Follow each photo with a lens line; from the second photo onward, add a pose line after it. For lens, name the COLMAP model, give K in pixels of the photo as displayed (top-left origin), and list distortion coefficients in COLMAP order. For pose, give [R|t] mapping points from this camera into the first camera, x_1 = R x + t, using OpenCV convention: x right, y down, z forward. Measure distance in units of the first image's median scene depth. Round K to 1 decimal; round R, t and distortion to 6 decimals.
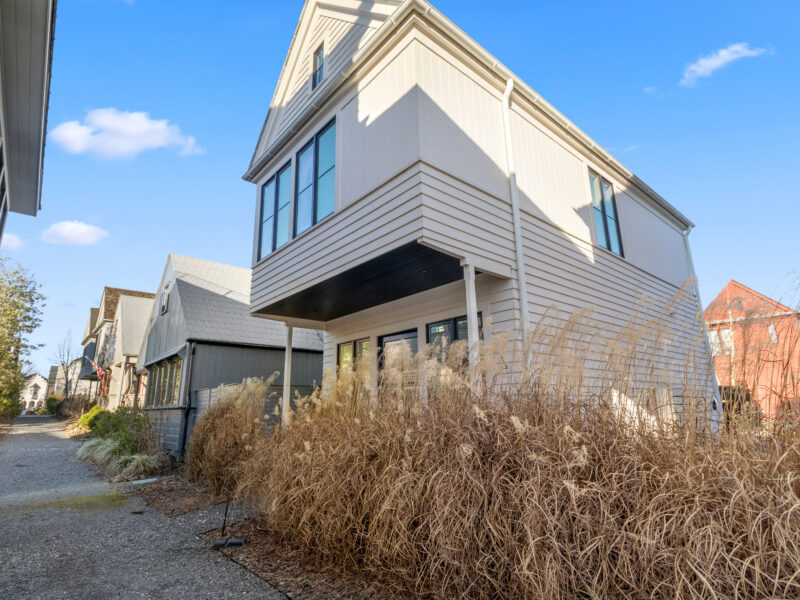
lens RADIAL K [[421.6, 0, 403.3], [0, 421.6, 295.2], [0, 0, 1]] dist [0.001787, 0.000177]
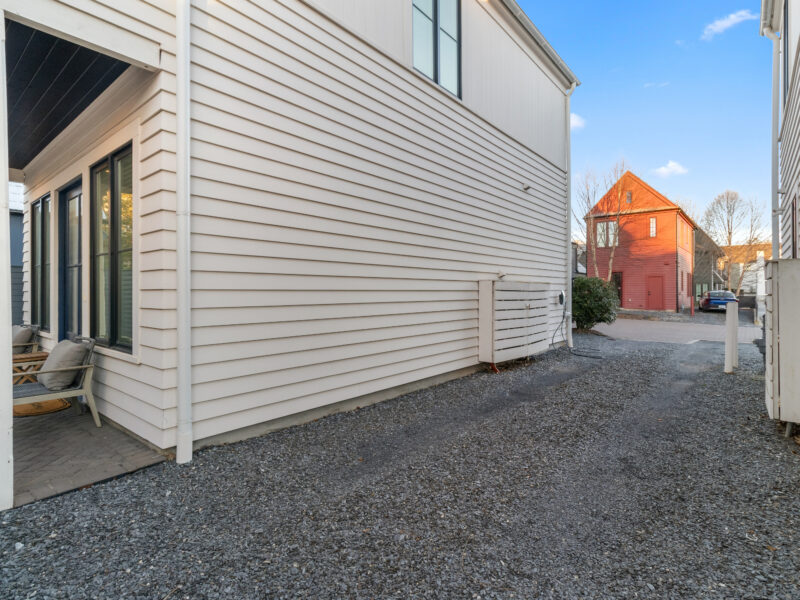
lens RADIAL K [[421.6, 0, 403.3], [0, 421.6, 295.2], [0, 0, 1]] dist [0.001787, 0.000177]
pose [[0.985668, -0.010146, 0.168391, 0.272806], [-0.031368, 0.969759, 0.242042, 0.055566], [-0.165754, -0.243855, 0.955542, 0.230661]]
